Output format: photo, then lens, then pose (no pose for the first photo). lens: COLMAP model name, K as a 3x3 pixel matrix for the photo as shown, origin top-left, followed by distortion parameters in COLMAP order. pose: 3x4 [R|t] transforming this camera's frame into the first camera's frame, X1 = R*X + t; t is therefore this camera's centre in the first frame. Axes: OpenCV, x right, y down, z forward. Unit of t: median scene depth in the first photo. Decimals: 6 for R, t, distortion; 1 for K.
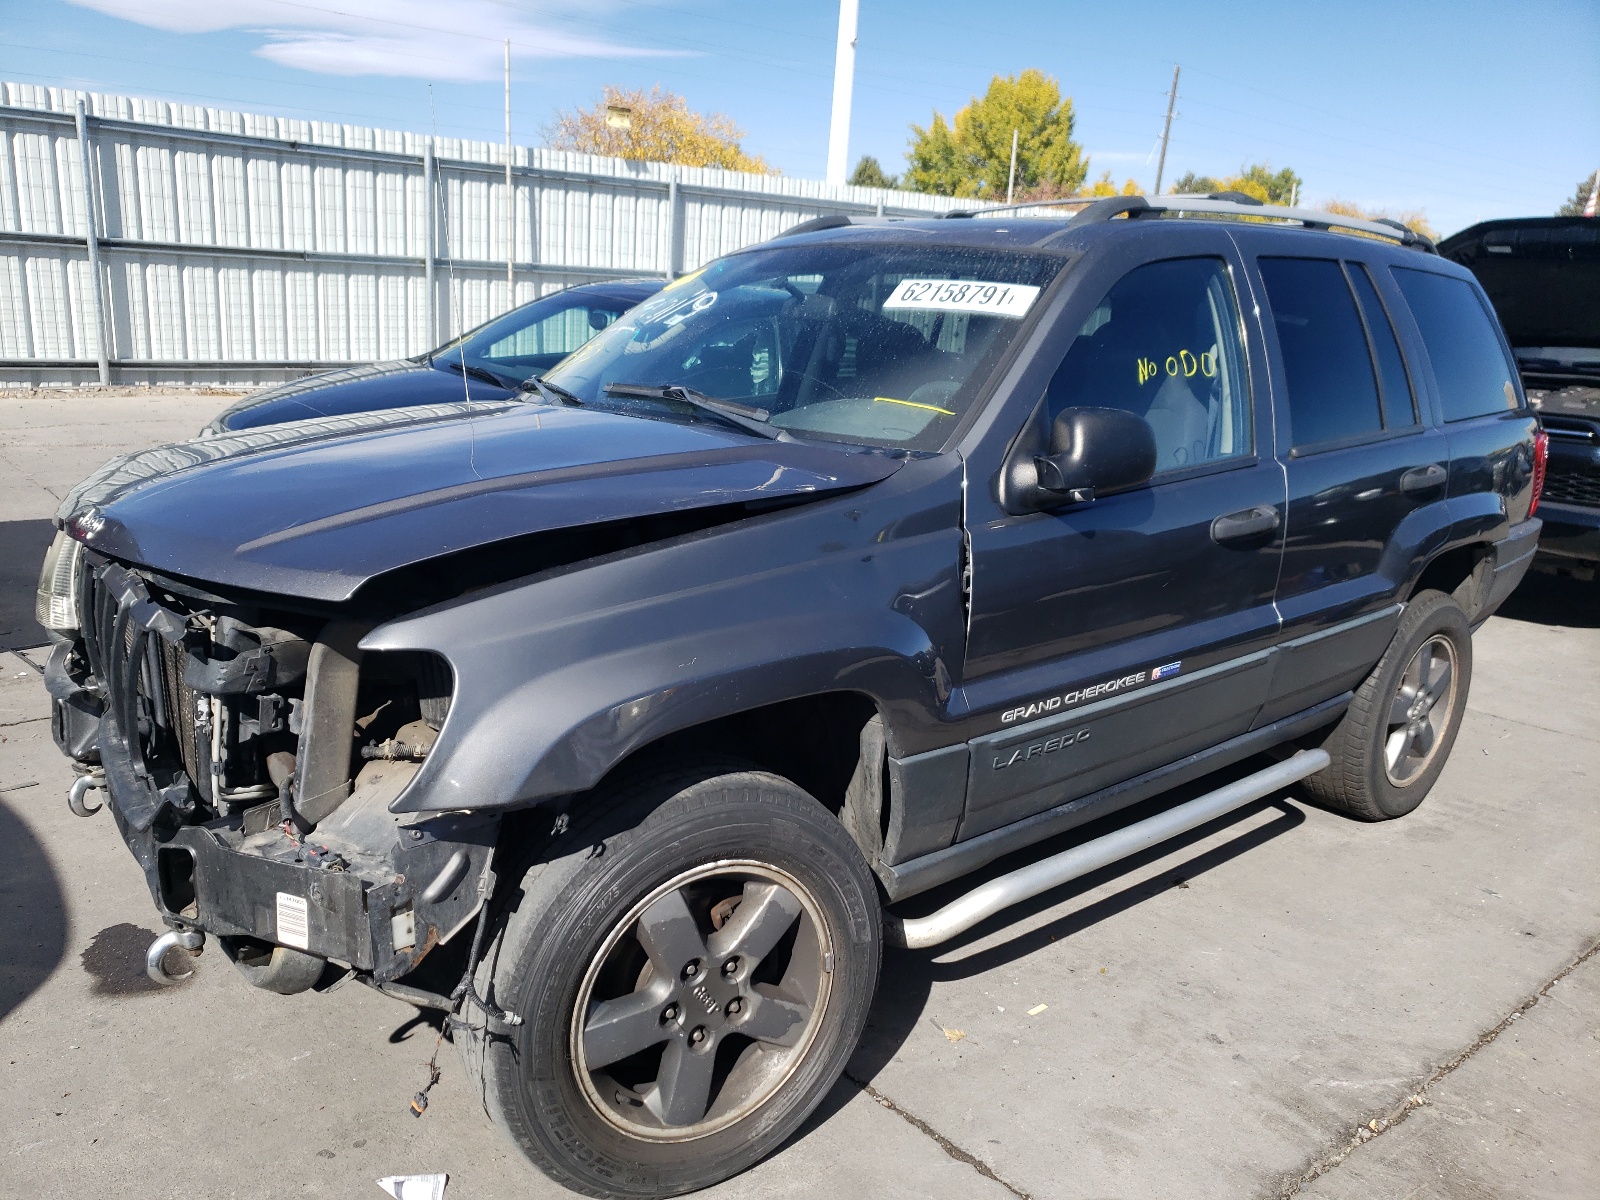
lens RADIAL K [[1218.5, 0, 800.4], [0, 1218.5, 600.3], [0, 0, 1]] dist [-0.016709, -0.001203]
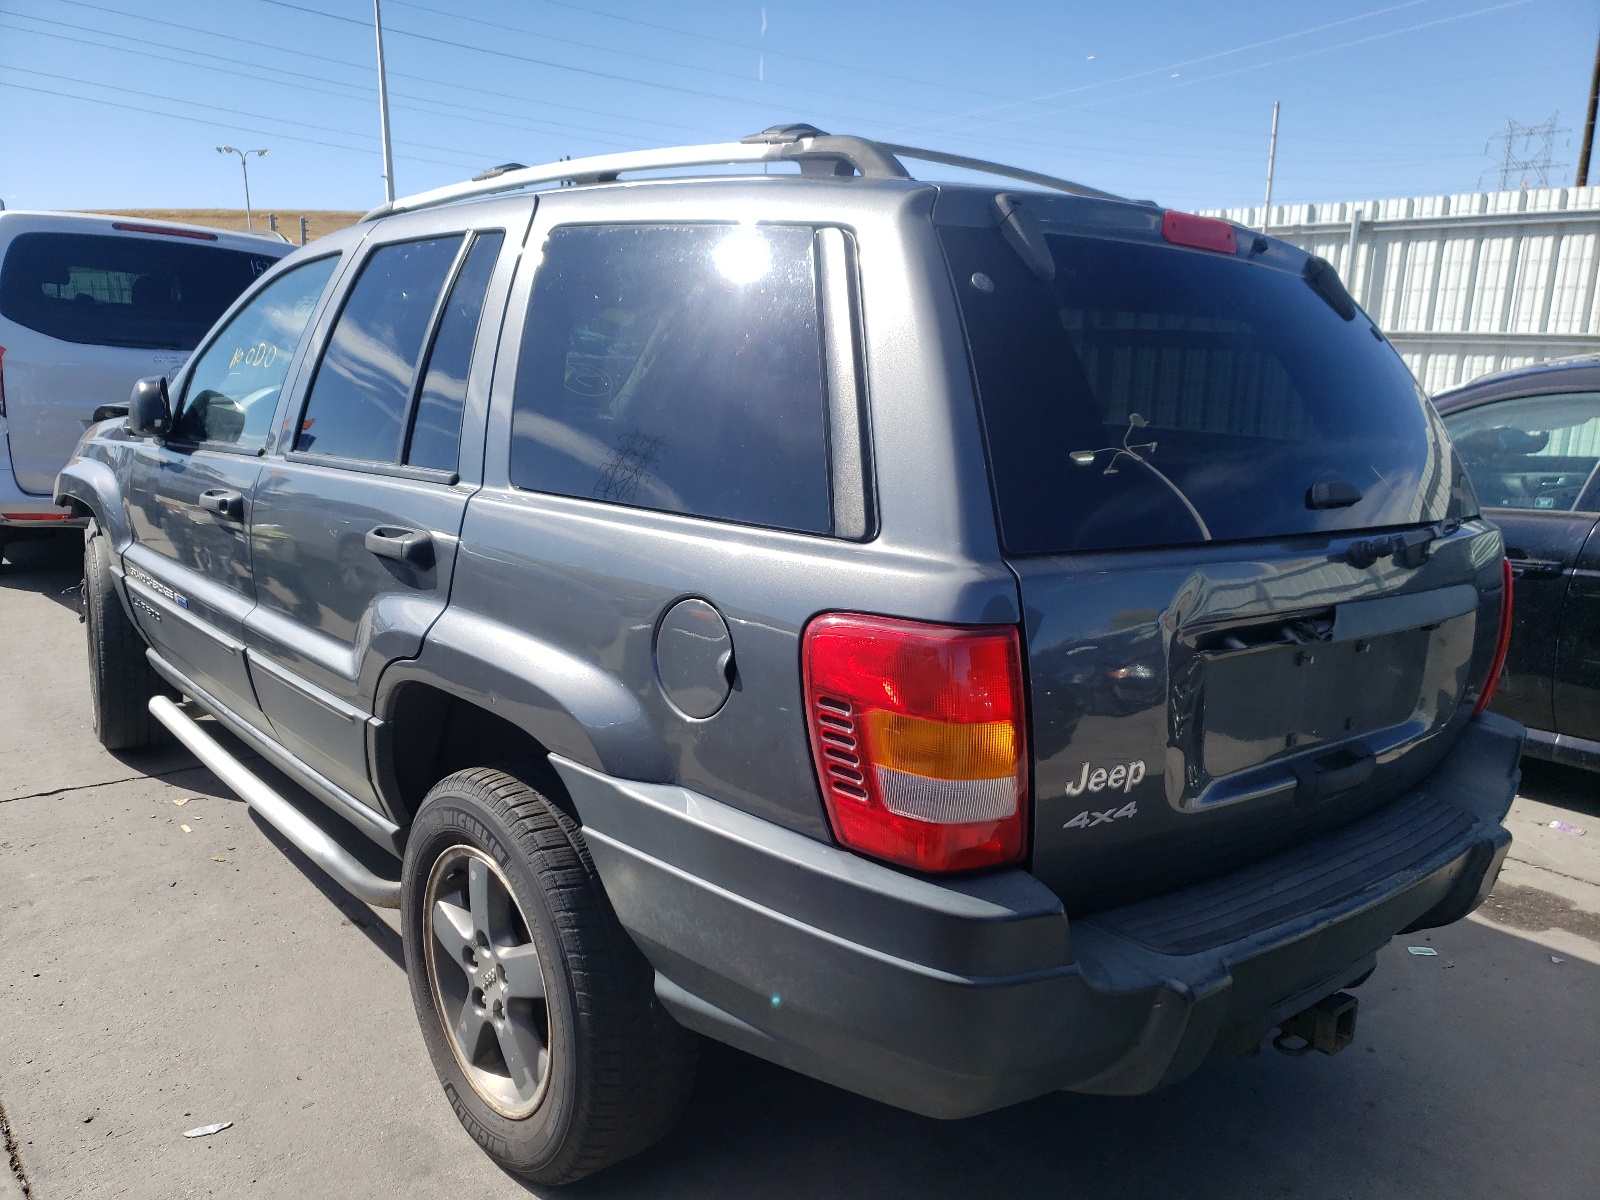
lens RADIAL K [[1218.5, 0, 797.0], [0, 1218.5, 596.8], [0, 0, 1]] dist [-0.016709, -0.001203]
pose [[0.014280, 0.152554, -0.988192, 0.525681], [-0.246821, 0.958247, 0.144364, -0.105834], [0.968956, 0.241845, 0.051337, 0.517729]]
